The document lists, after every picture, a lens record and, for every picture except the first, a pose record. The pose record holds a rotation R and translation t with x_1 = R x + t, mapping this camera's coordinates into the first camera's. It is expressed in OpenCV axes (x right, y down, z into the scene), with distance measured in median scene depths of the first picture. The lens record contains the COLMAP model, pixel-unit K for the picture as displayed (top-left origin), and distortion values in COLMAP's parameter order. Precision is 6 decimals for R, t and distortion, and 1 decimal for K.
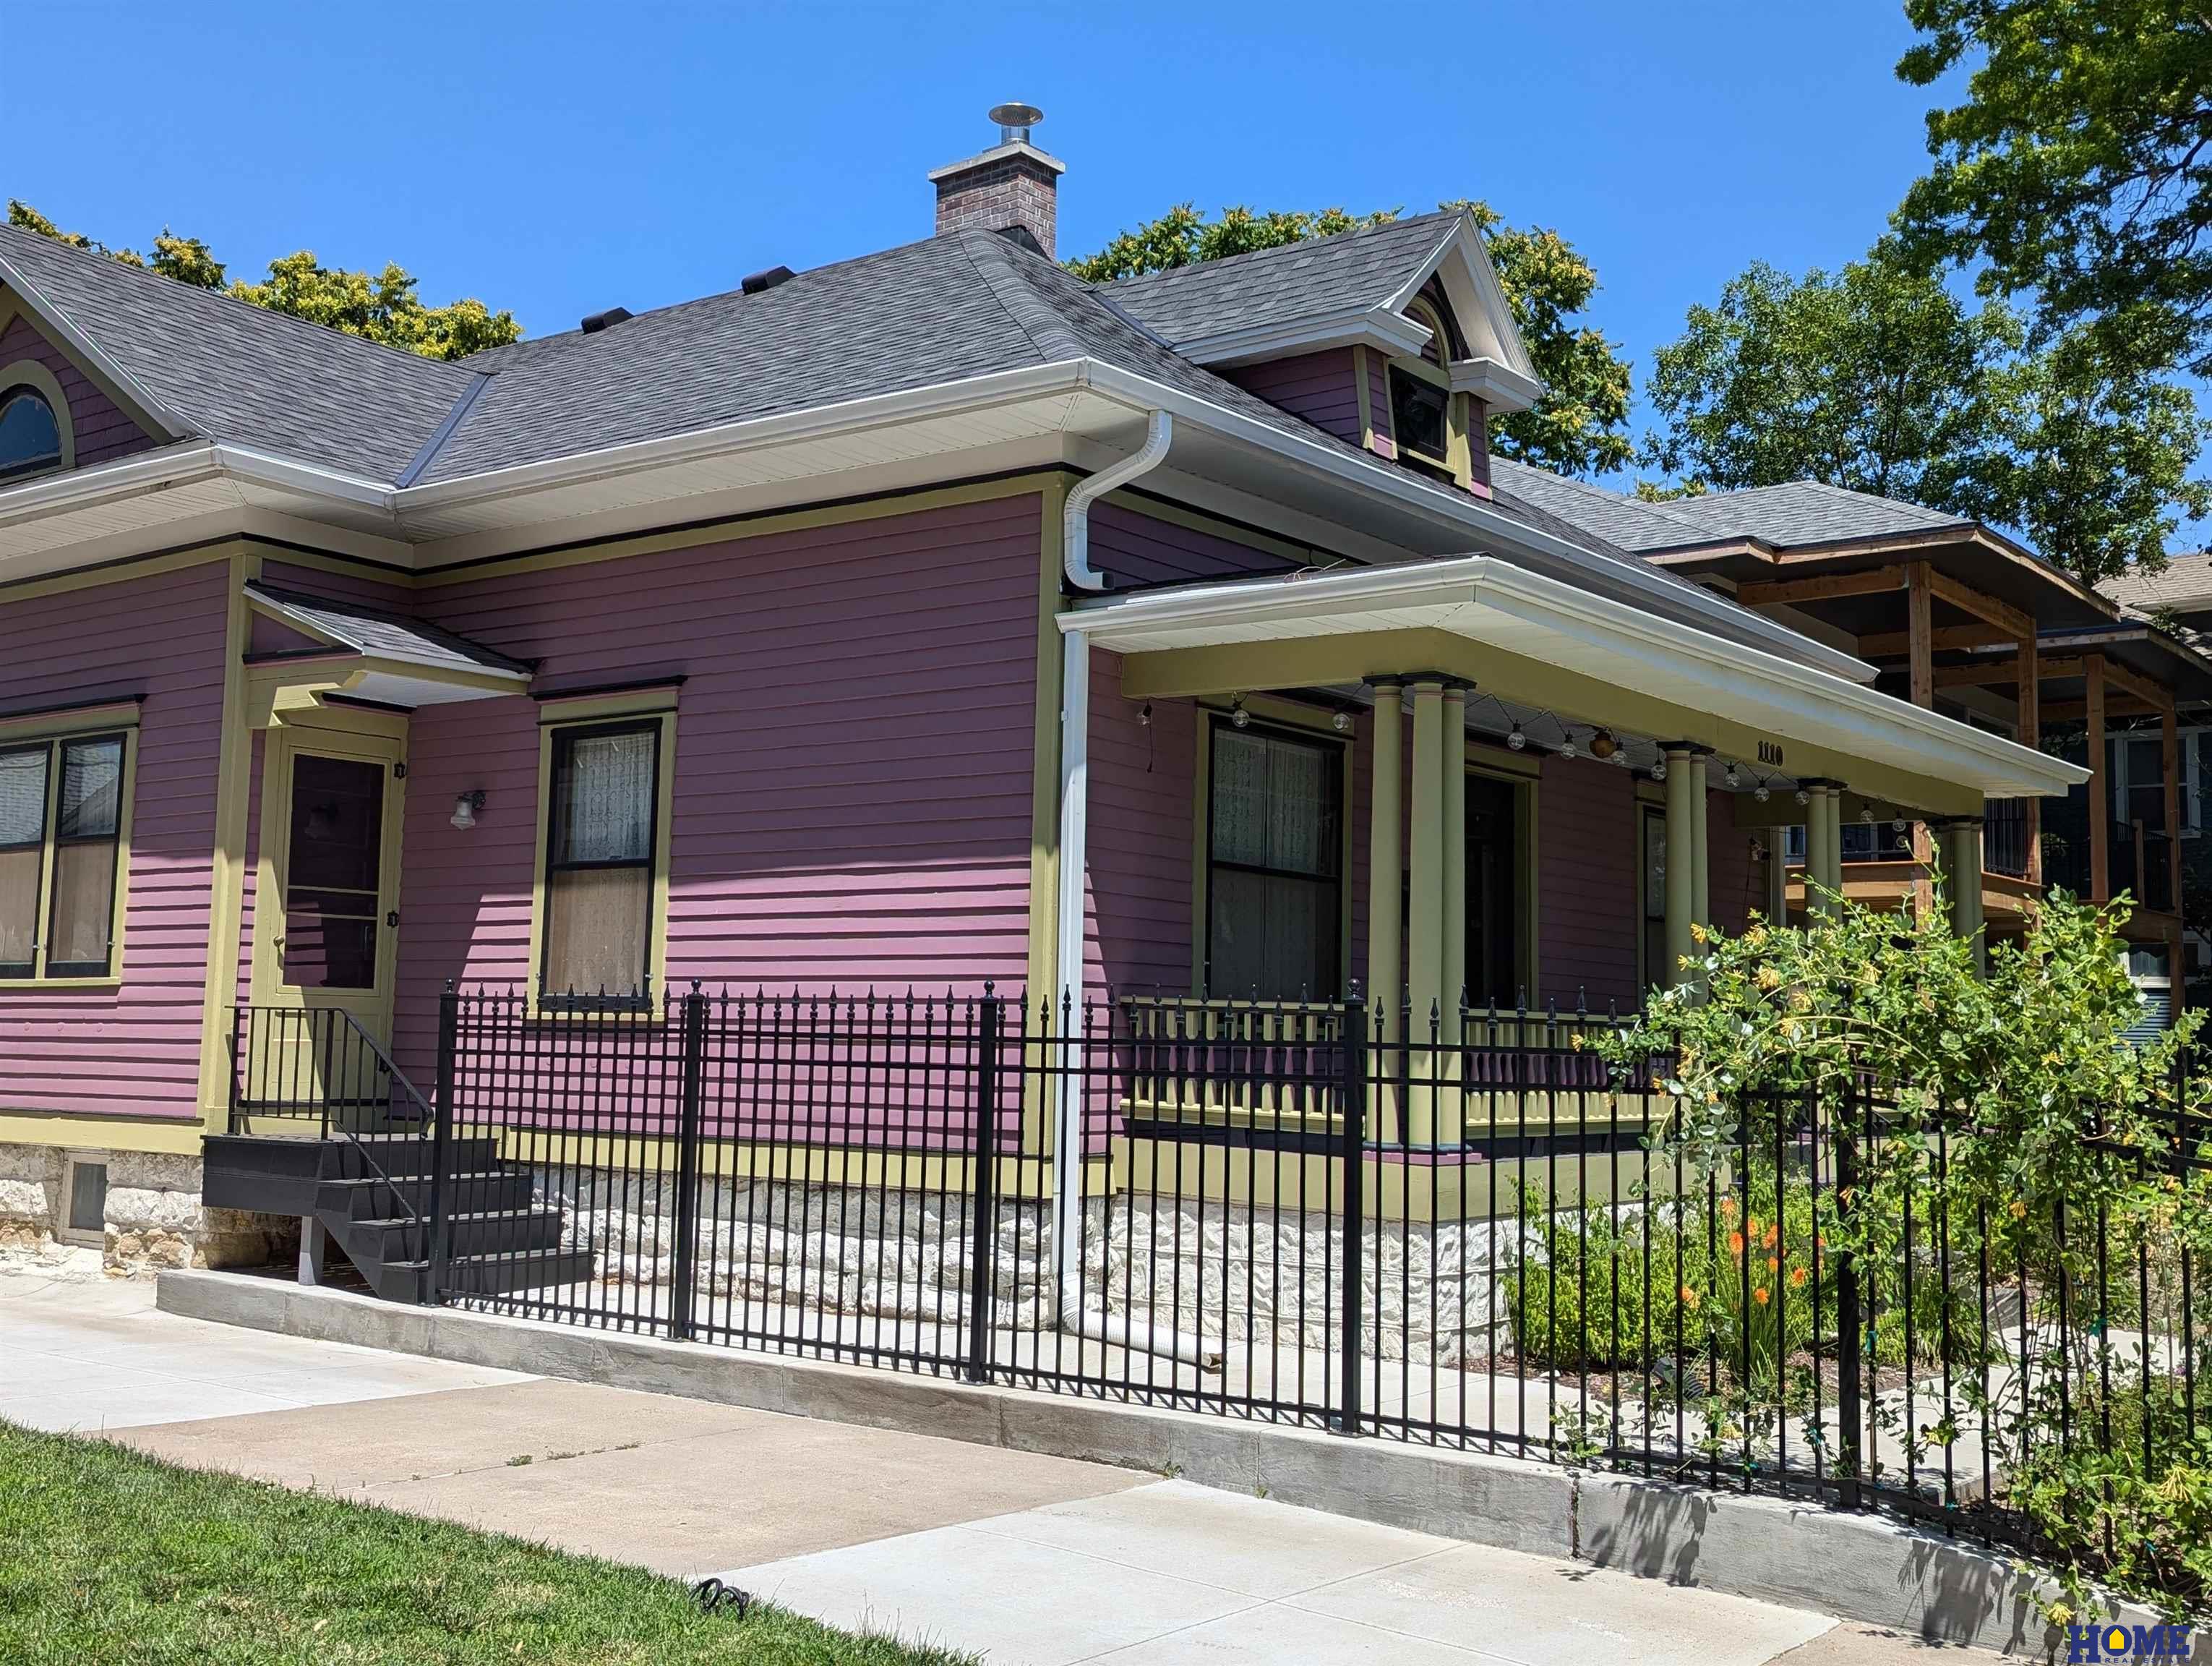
lens RADIAL K [[2351.7, 0, 1173.0], [0, 2351.7, 756.4], [0, 0, 1]] dist [0.007825, -0.023223]
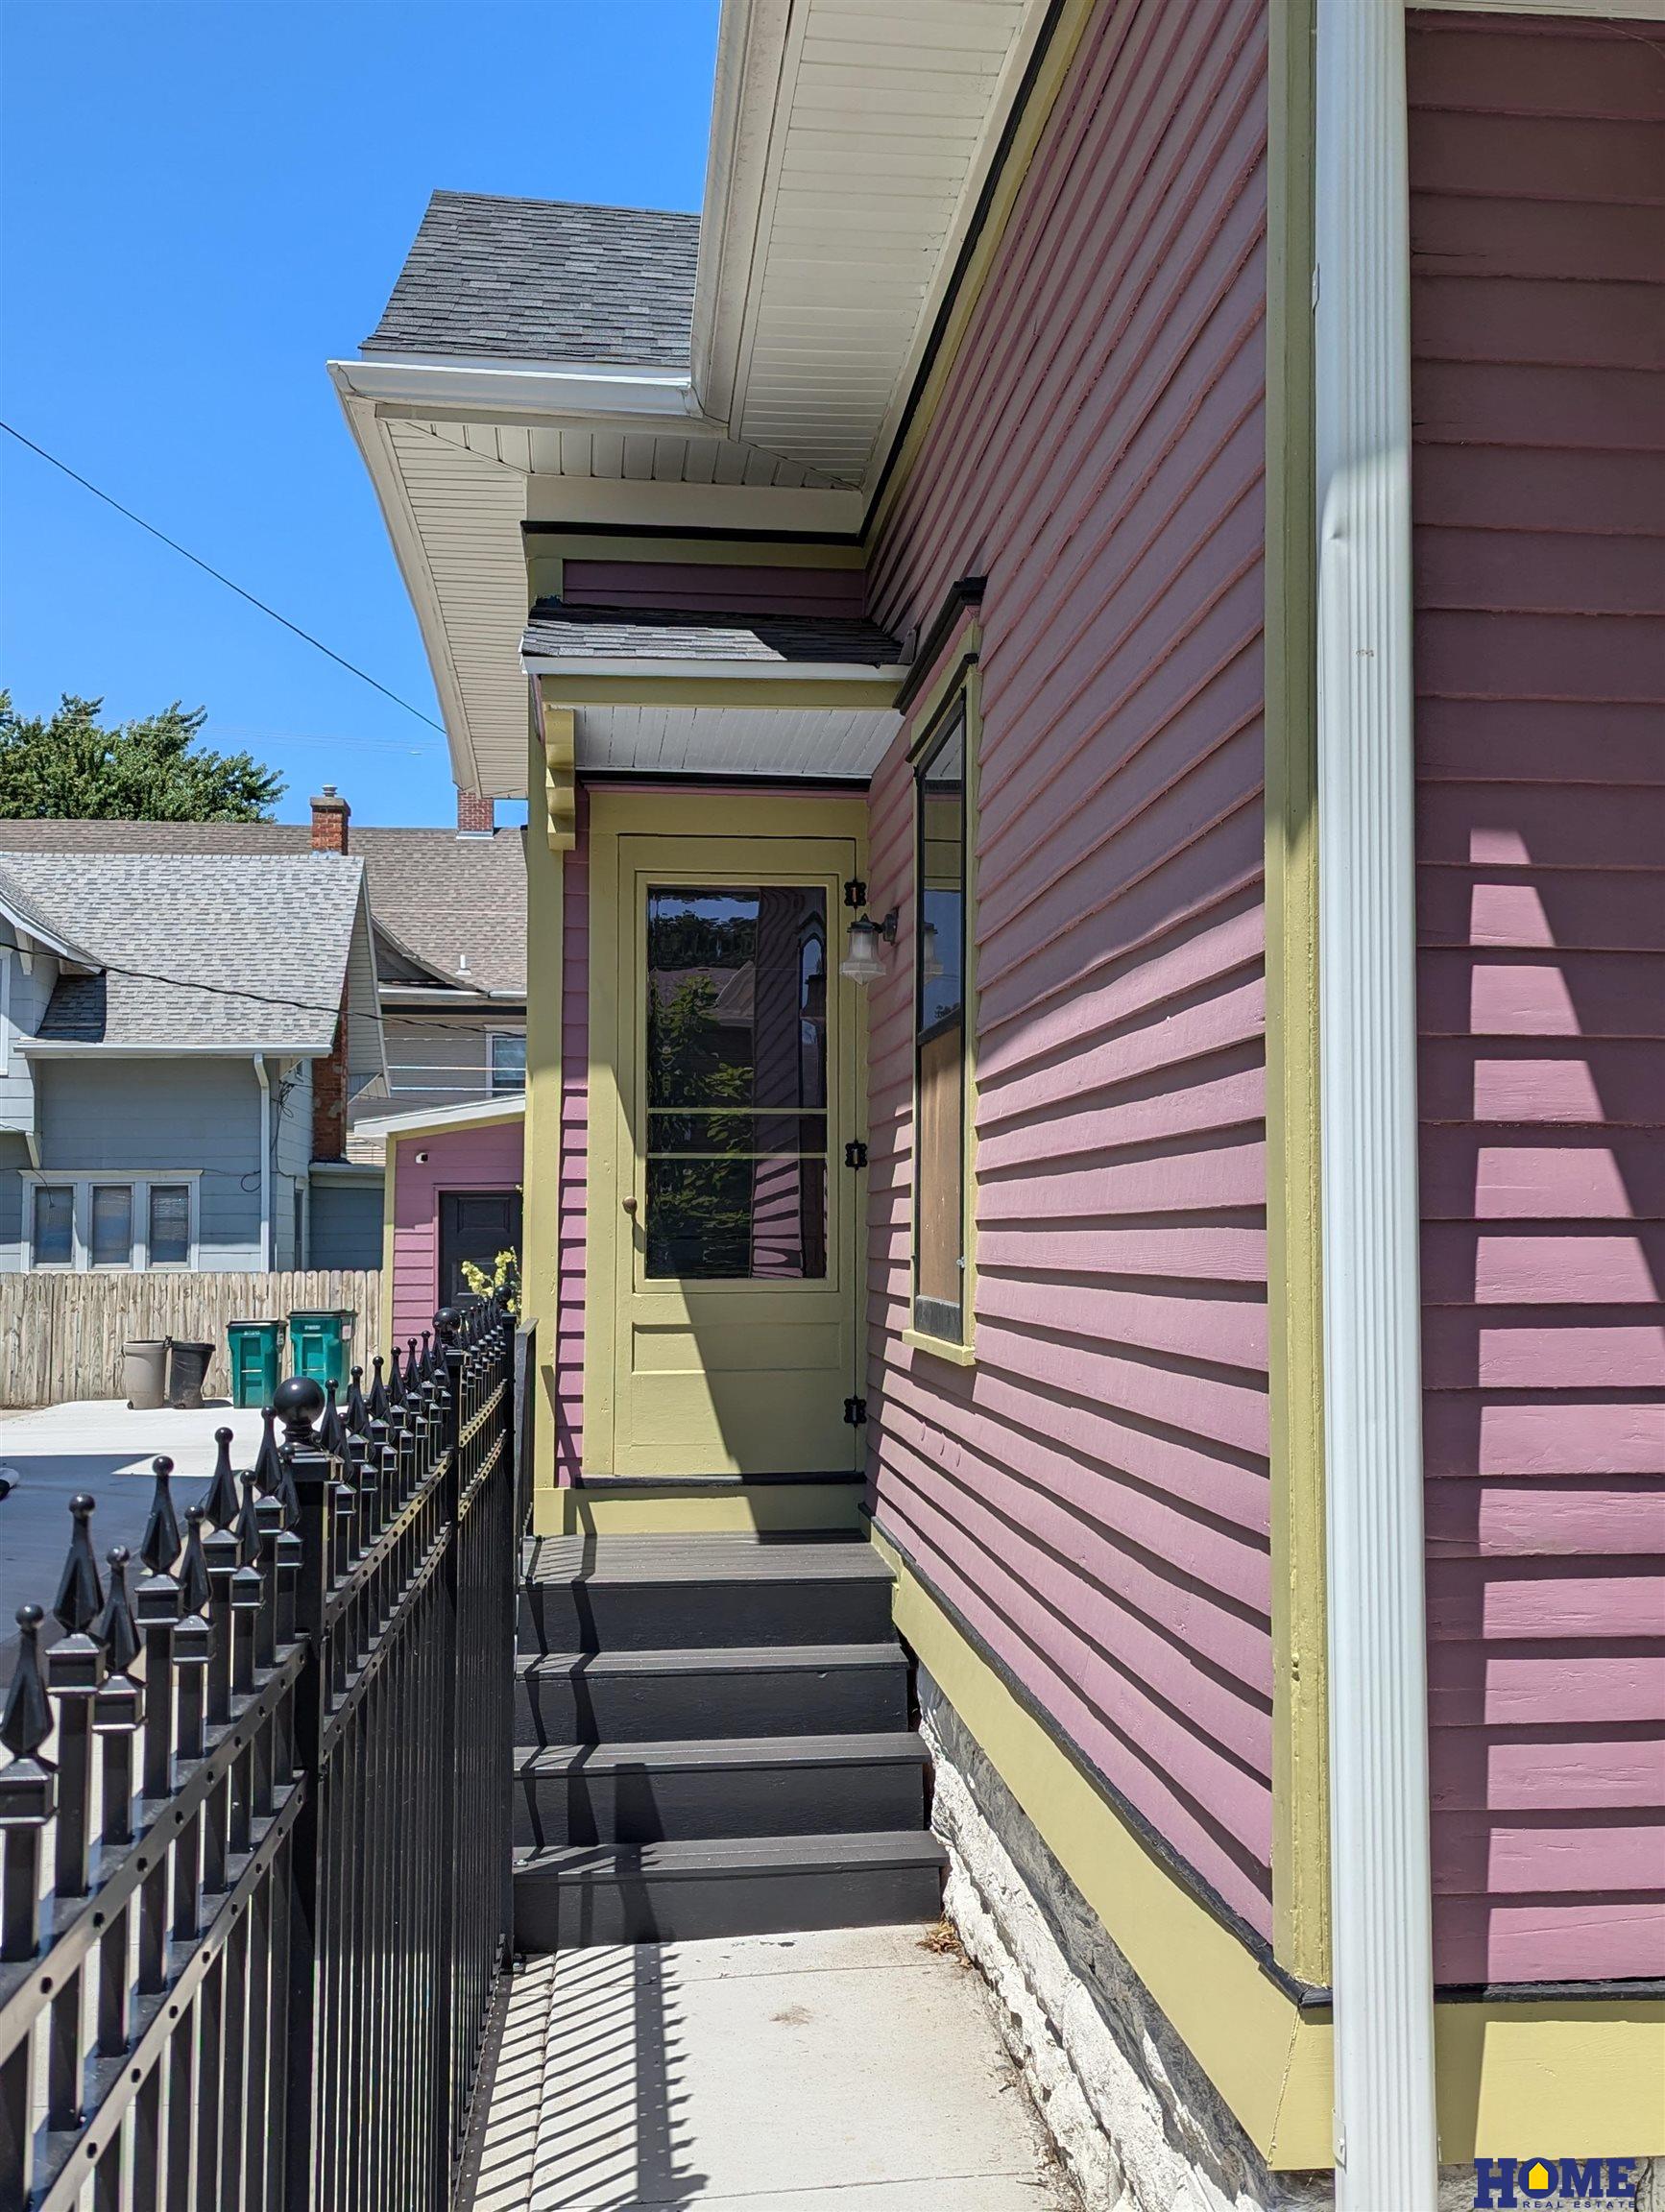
lens RADIAL K [[2350.2, 0, 832.5], [0, 2350.2, 1106.0], [0, 0, 1]] dist [0.140334, -0.284599]
pose [[0.667271, -0.063457, -0.742107, 0.092245], [0.107401, 0.994149, 0.011562, 0.053991], [0.737031, -0.087418, 0.670182, 0.662197]]
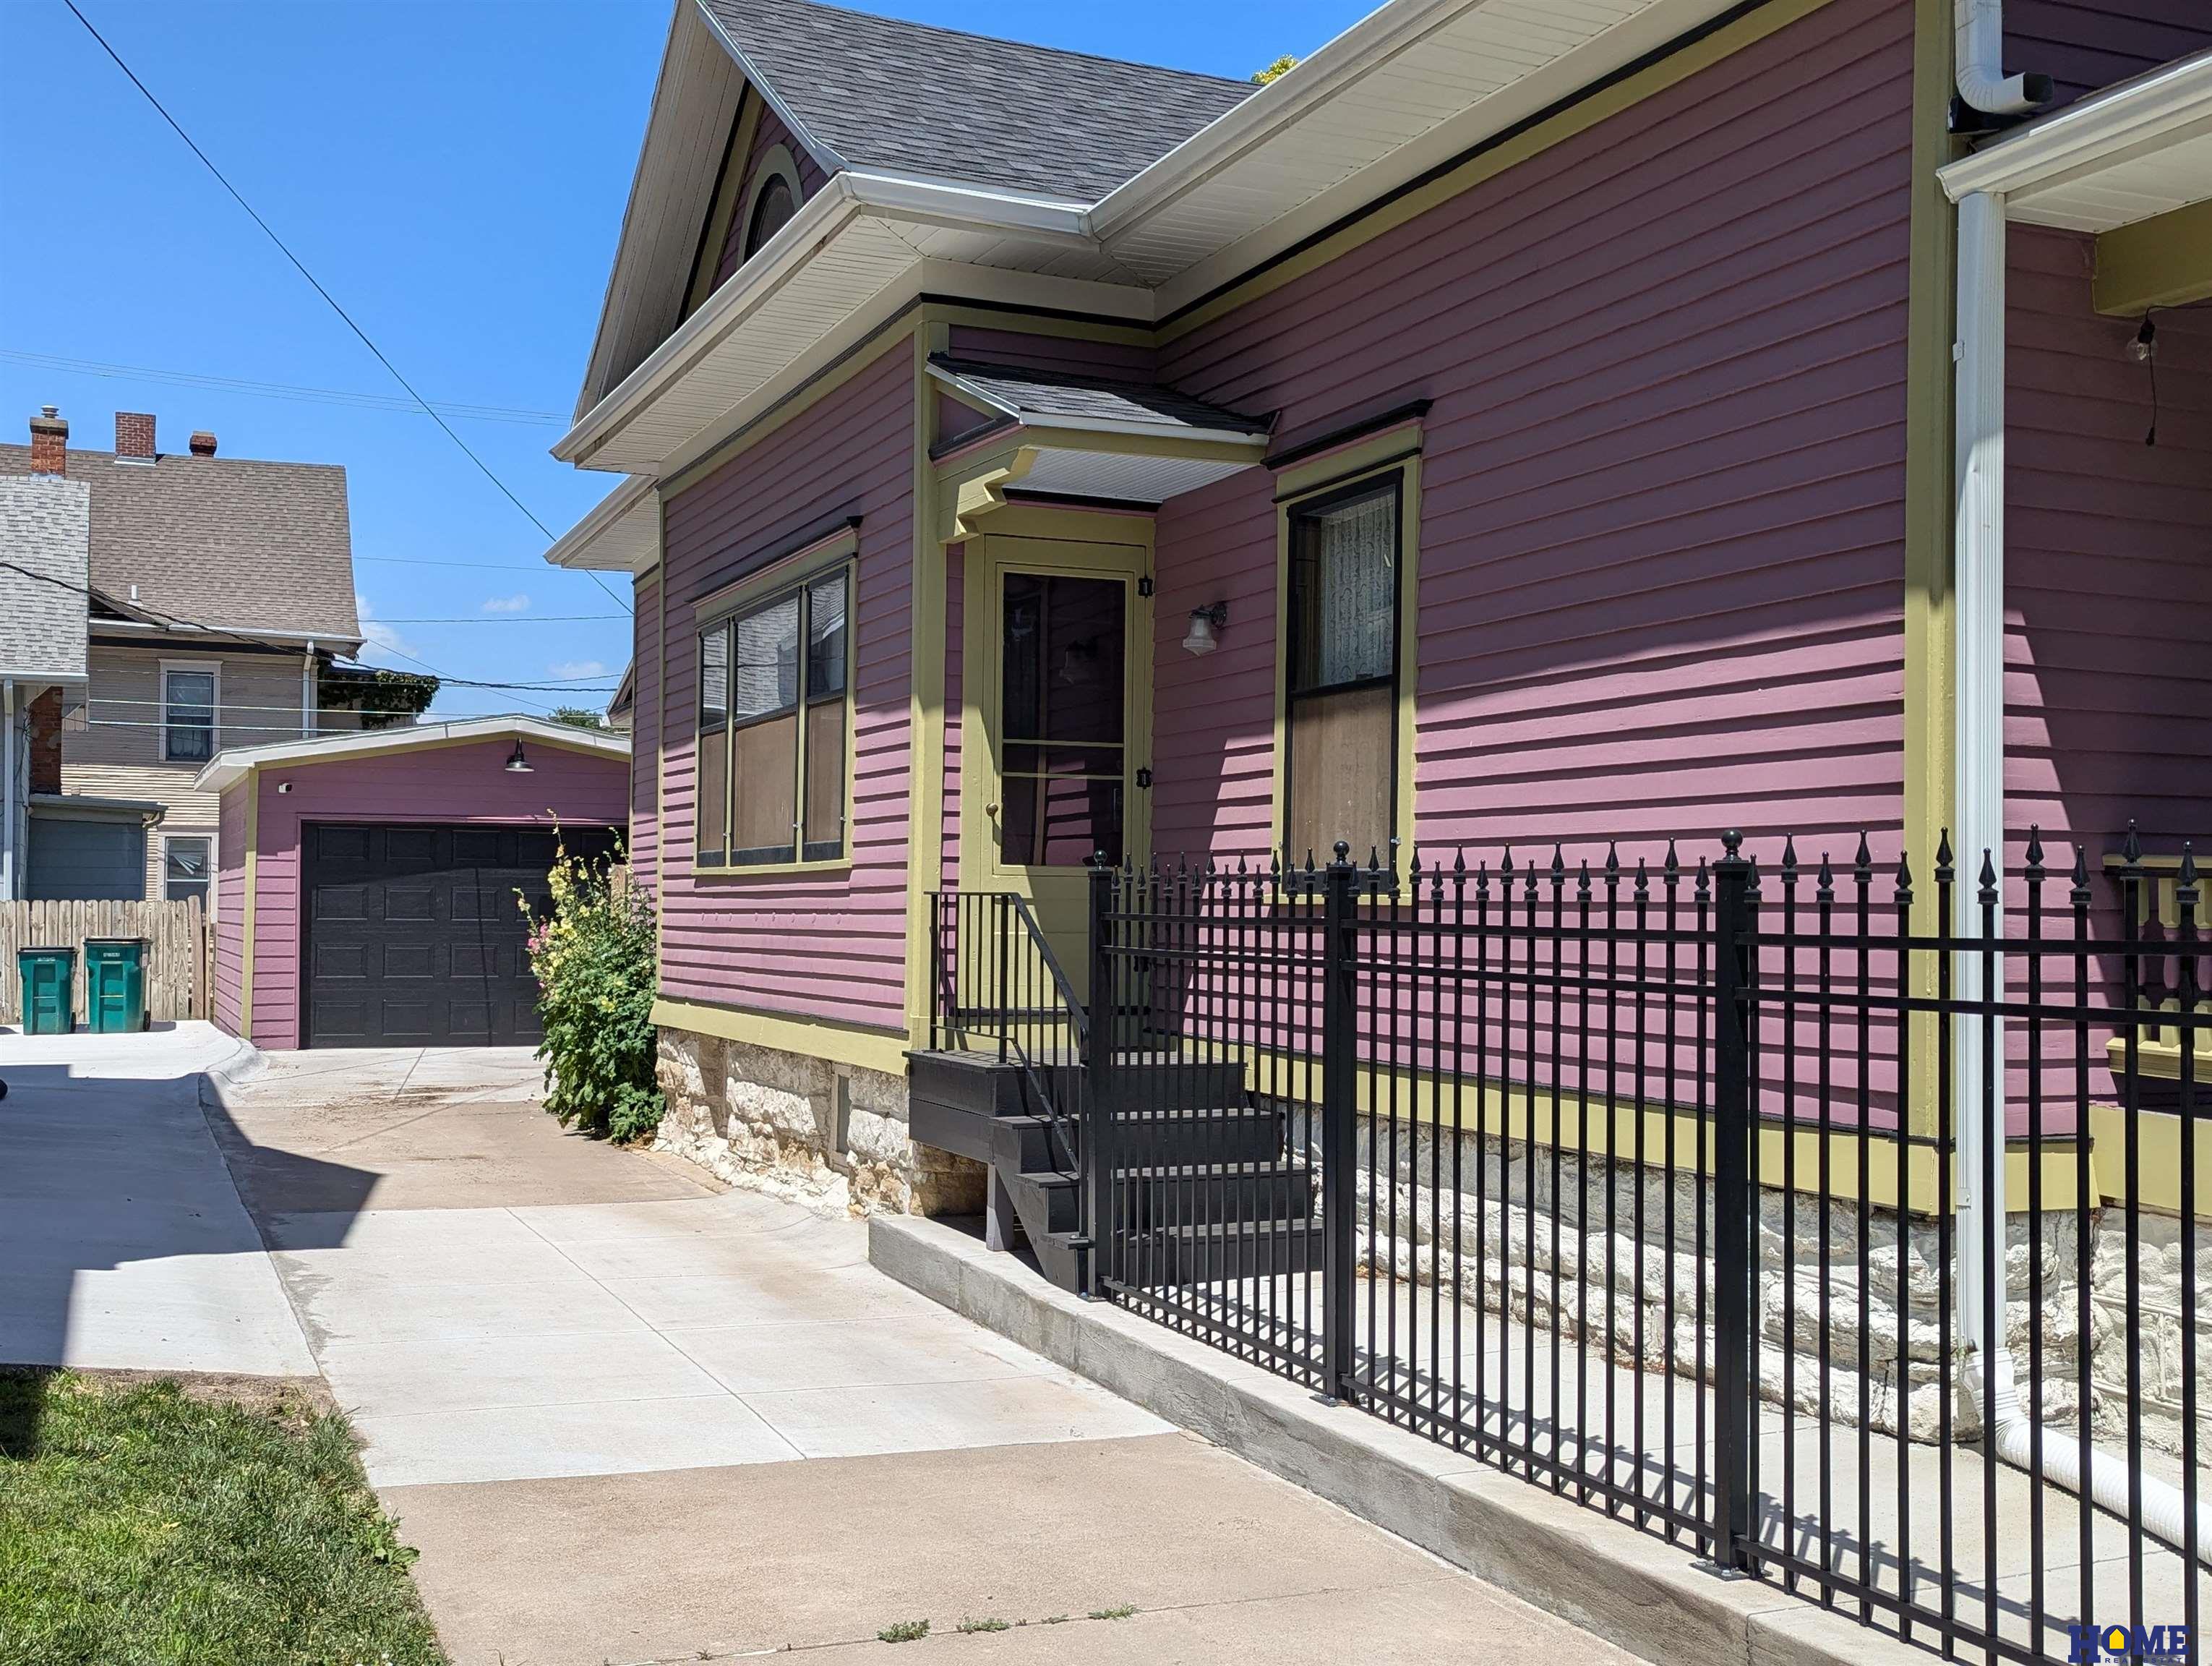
lens RADIAL K [[2350.4, 0, 1063.1], [0, 2350.4, 847.0], [0, 0, 1]] dist [0.140334, -0.284599]
pose [[0.852767, -0.022980, -0.521786, 0.055080], [0.069607, 0.995120, 0.069934, 0.038183], [0.517632, -0.095958, 0.850205, 0.345242]]
